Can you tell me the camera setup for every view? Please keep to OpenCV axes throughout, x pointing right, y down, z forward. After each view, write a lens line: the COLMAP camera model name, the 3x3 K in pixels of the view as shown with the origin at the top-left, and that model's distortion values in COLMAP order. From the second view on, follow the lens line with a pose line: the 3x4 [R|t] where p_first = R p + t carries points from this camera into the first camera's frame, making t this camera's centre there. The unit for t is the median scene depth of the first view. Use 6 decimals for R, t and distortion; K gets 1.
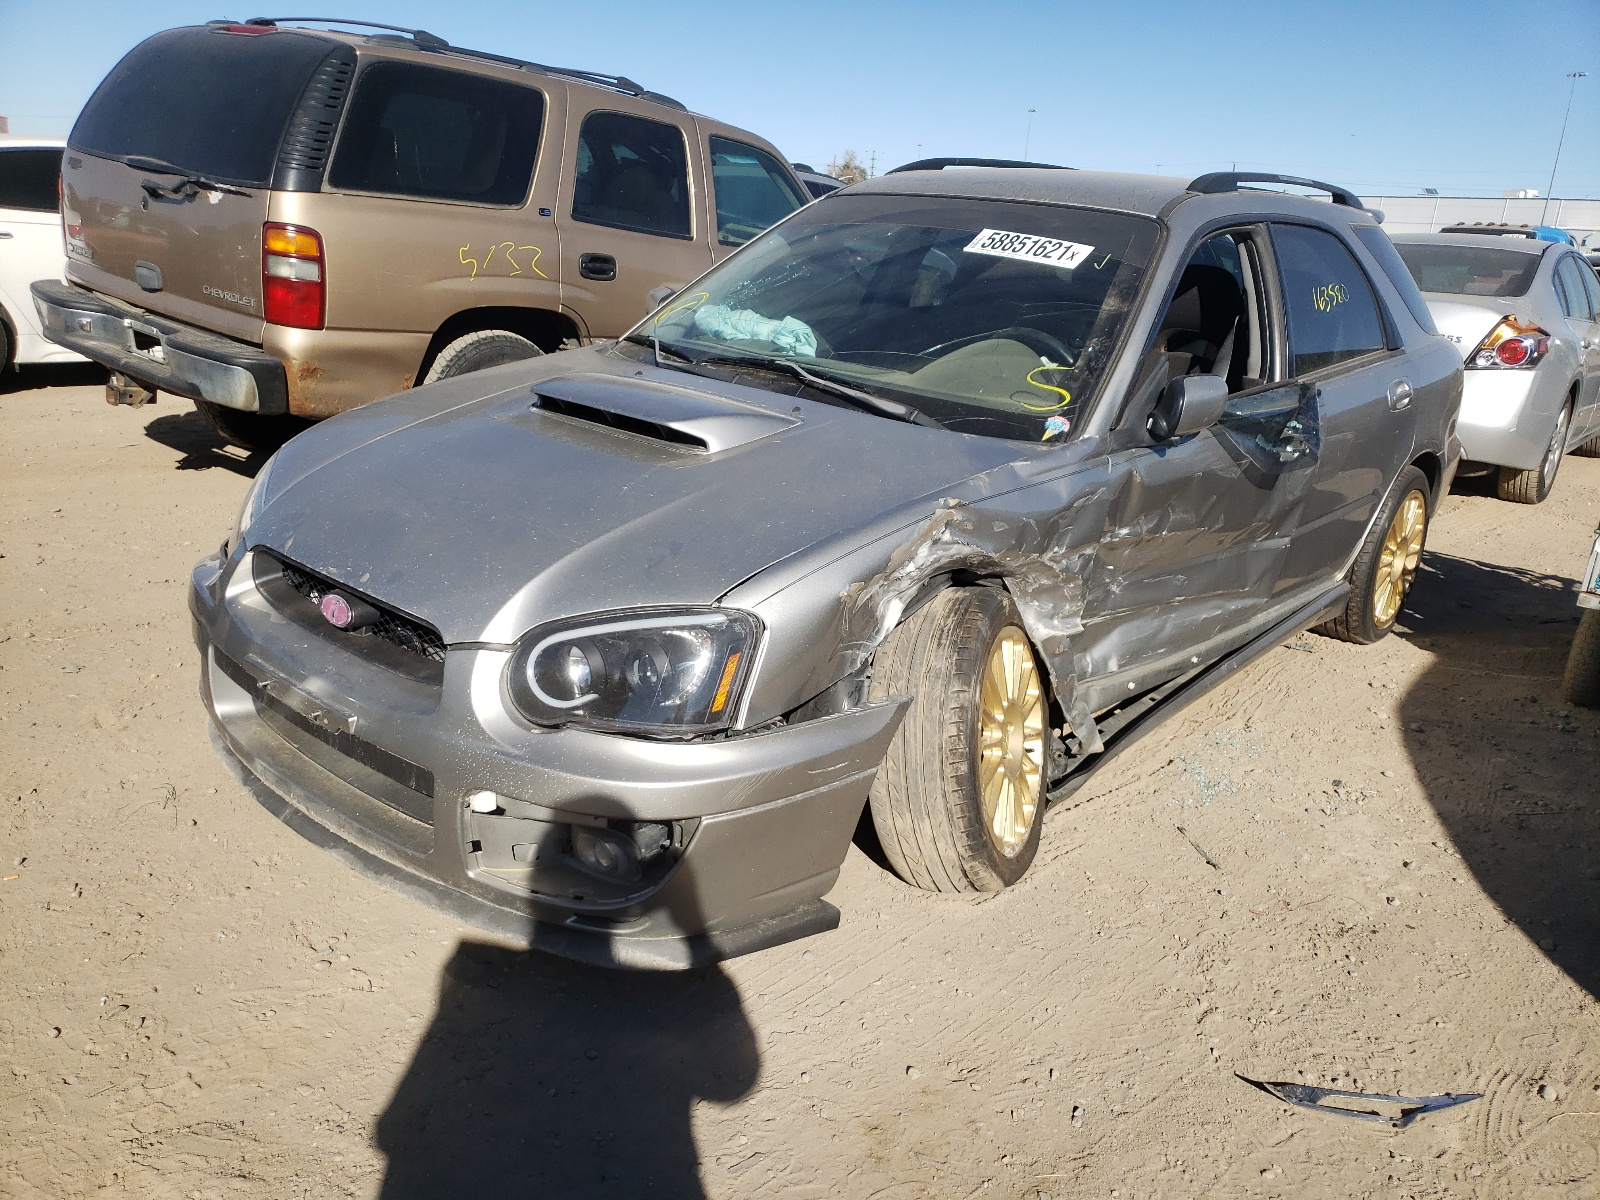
lens RADIAL K [[1483.1, 0, 800.0], [0, 1483.1, 600.0], [0, 0, 1]] dist [0.264274, -0.879400]
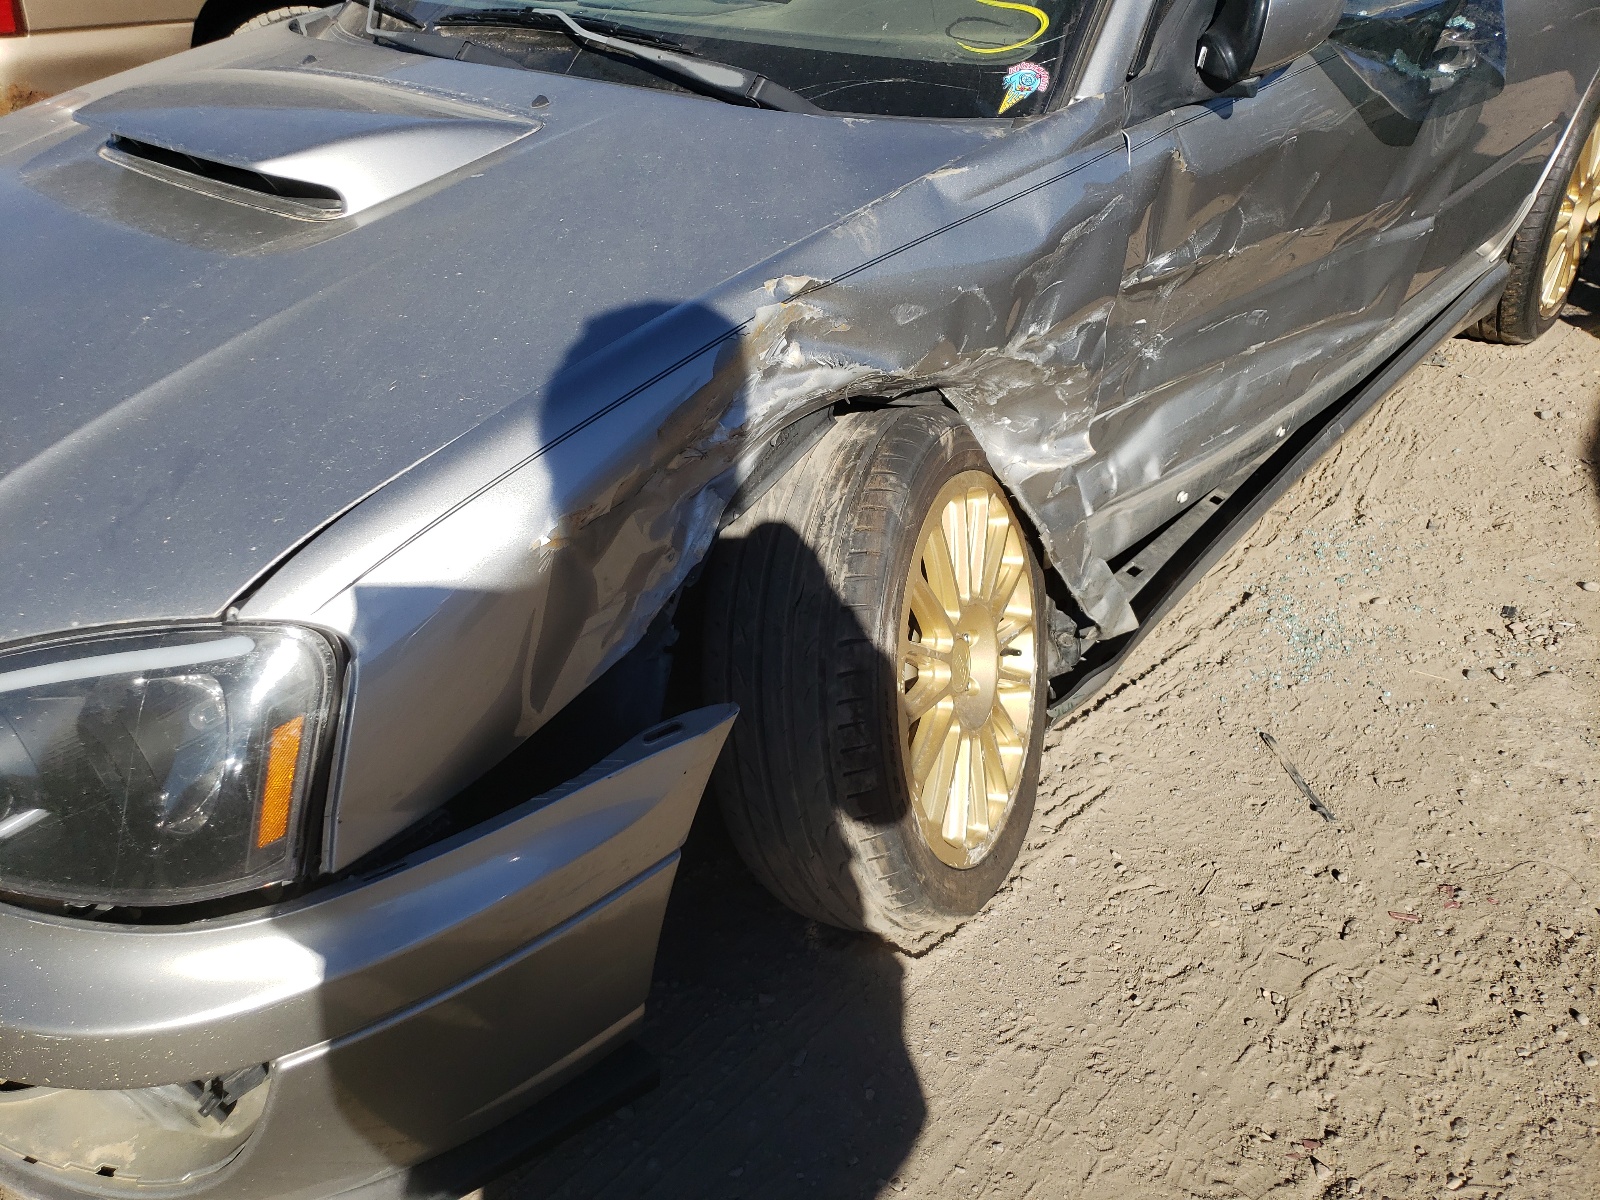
lens RADIAL K [[1340.2, 0, 800.0], [0, 1340.2, 600.0], [0, 0, 1]] dist [0.035644, -0.003718]
pose [[0.993496, -0.082136, -0.078858, 0.114223], [0.099642, 0.962311, 0.253039, -0.068154], [0.055102, -0.259251, 0.964237, 0.486060]]
